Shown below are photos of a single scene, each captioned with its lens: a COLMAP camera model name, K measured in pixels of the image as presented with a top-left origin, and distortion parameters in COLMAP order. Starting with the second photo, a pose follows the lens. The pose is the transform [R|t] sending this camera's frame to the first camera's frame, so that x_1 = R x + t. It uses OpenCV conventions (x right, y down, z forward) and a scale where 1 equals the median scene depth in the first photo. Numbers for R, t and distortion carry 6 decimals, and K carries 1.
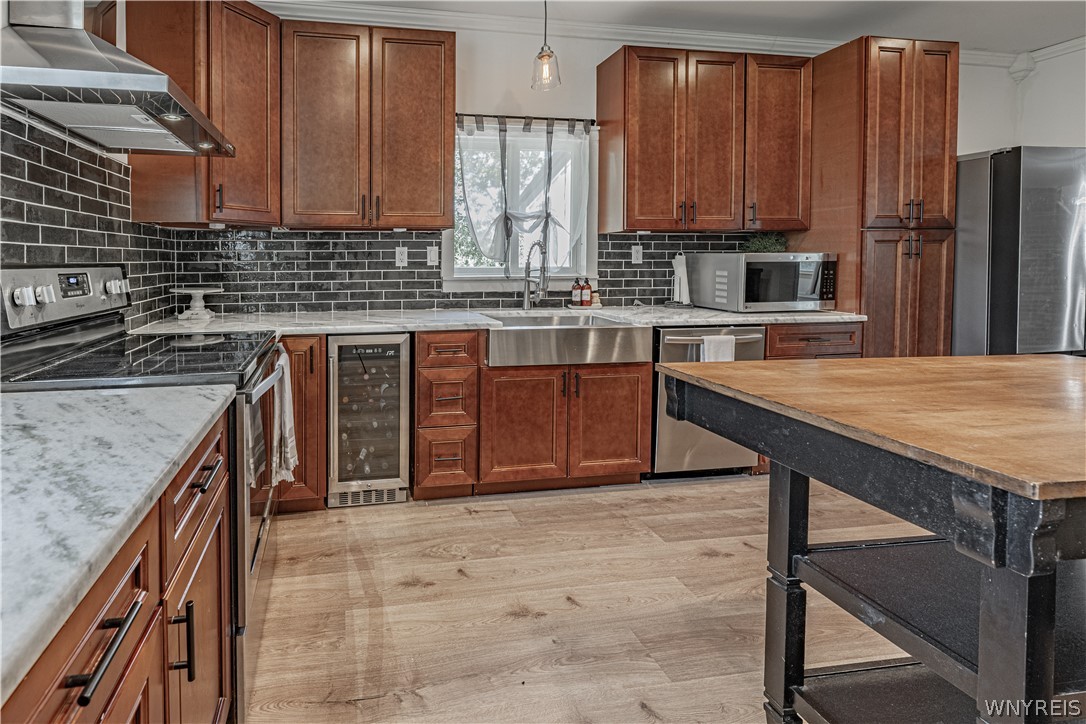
lens RADIAL K [[500.2, 0, 401.9], [0, 500.2, 259.9], [0, 0, 1]] dist [0.013032, -0.000517]
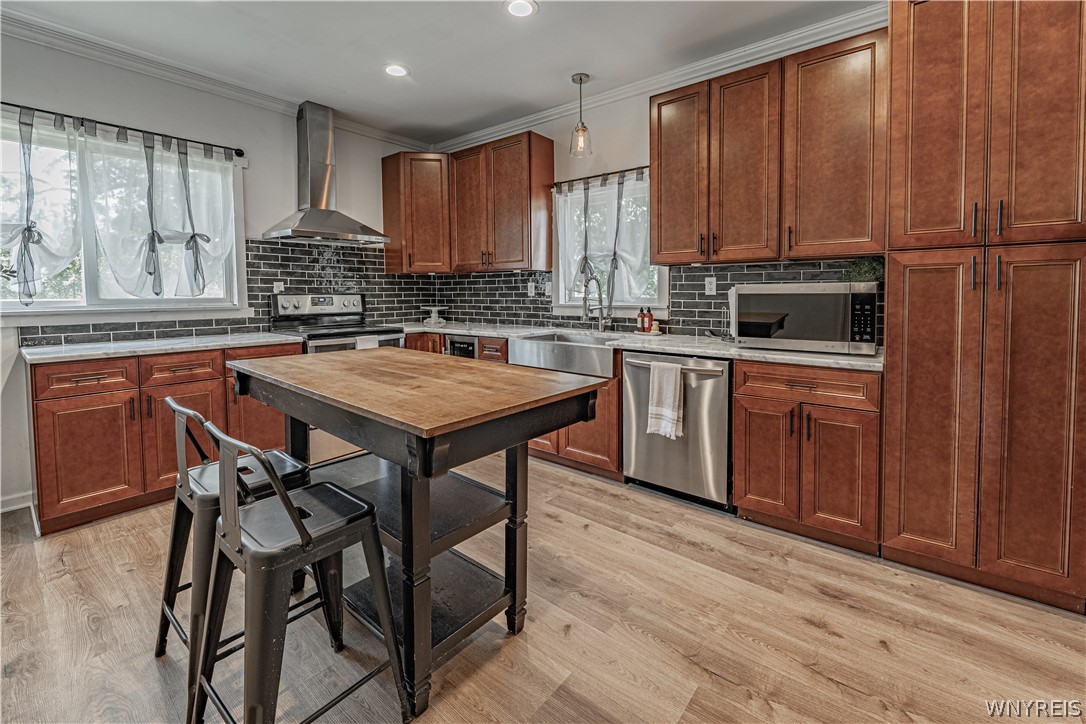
lens RADIAL K [[440.7, 0, 542.3], [0, 440.7, 308.3], [0, 0, 1]] dist [-0.002338, 0.000328]
pose [[0.684001, 0.027628, -0.728958, 0.954995], [0.002889, 0.999172, 0.040580, -0.003136], [0.729475, -0.029862, 0.683355, 0.151690]]
